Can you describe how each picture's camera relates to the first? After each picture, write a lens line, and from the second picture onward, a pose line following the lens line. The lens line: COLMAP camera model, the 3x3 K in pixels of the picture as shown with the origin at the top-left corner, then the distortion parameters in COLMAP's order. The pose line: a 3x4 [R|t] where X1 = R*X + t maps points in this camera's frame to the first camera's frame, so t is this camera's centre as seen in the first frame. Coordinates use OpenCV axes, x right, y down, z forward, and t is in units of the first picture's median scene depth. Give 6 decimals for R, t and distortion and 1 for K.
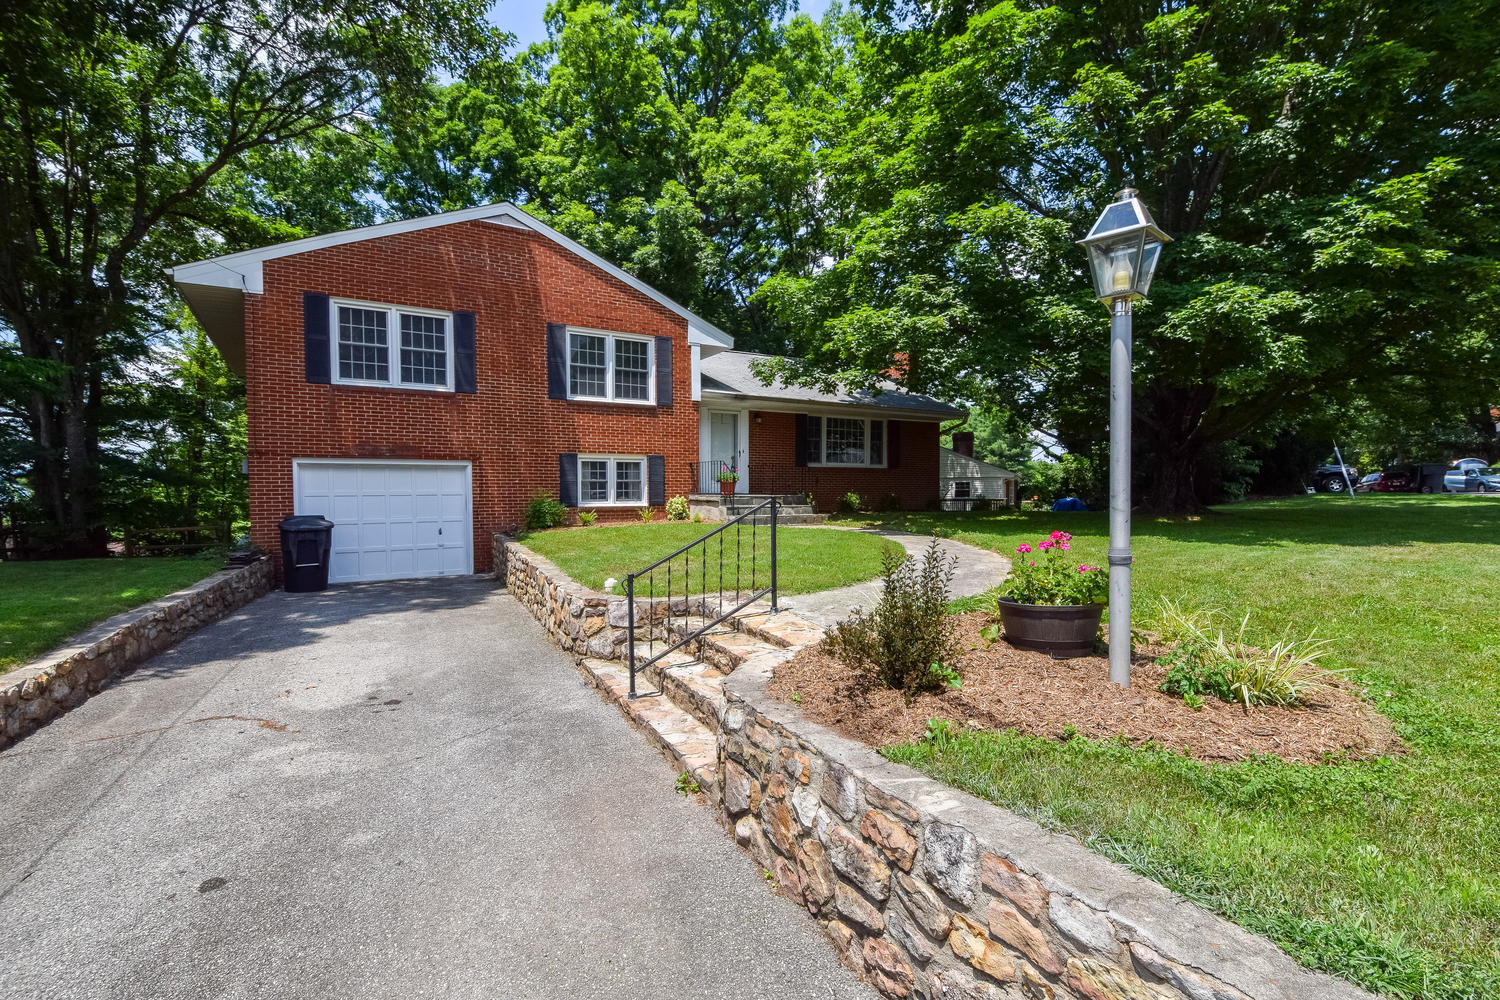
lens RADIAL K [[677.2, 0, 741.3], [0, 677.2, 496.0], [0, 0, 1]] dist [0.014821, -0.000278]
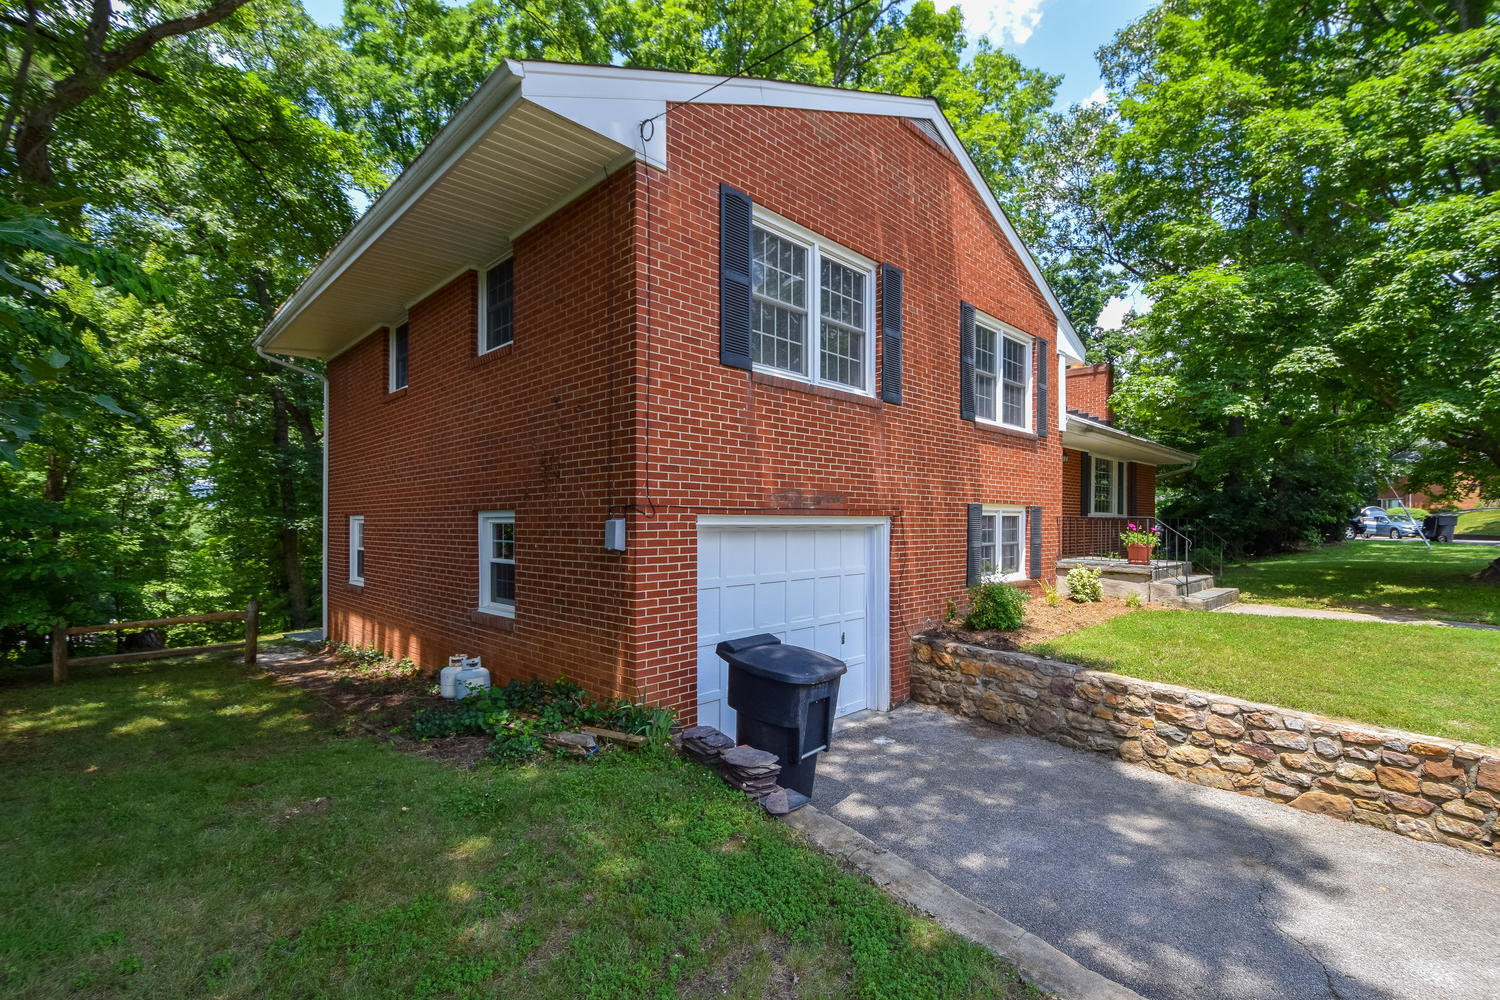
lens RADIAL K [[672.3, 0, 801.3], [0, 672.3, 510.7], [0, 0, 1]] dist [-0.001355, 0.000029]
pose [[0.961818, 0.014986, 0.273279, -0.581297], [-0.009803, 0.999745, -0.020322, -0.040724], [-0.273514, 0.016867, 0.961720, 0.417499]]
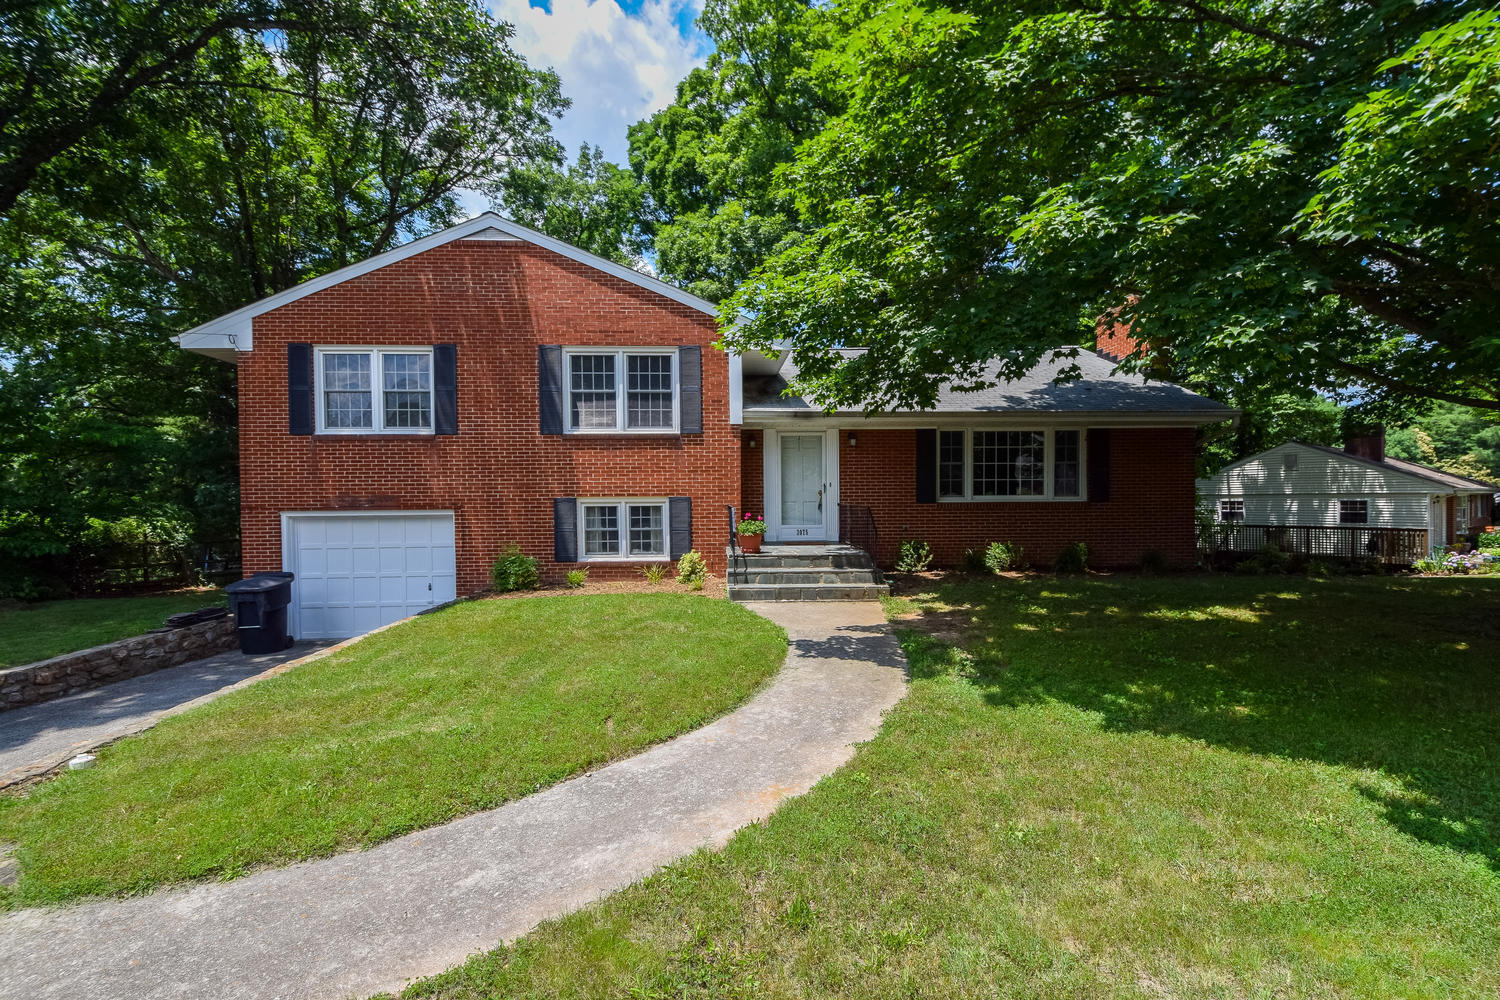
lens RADIAL K [[677.2, 0, 741.3], [0, 677.2, 496.0], [0, 0, 1]] dist [0.014821, -0.000278]
pose [[0.880983, -0.000218, -0.473147, 0.328269], [-0.001536, 0.999993, -0.003320, -0.061934], [0.473145, 0.003652, 0.880977, 0.358461]]
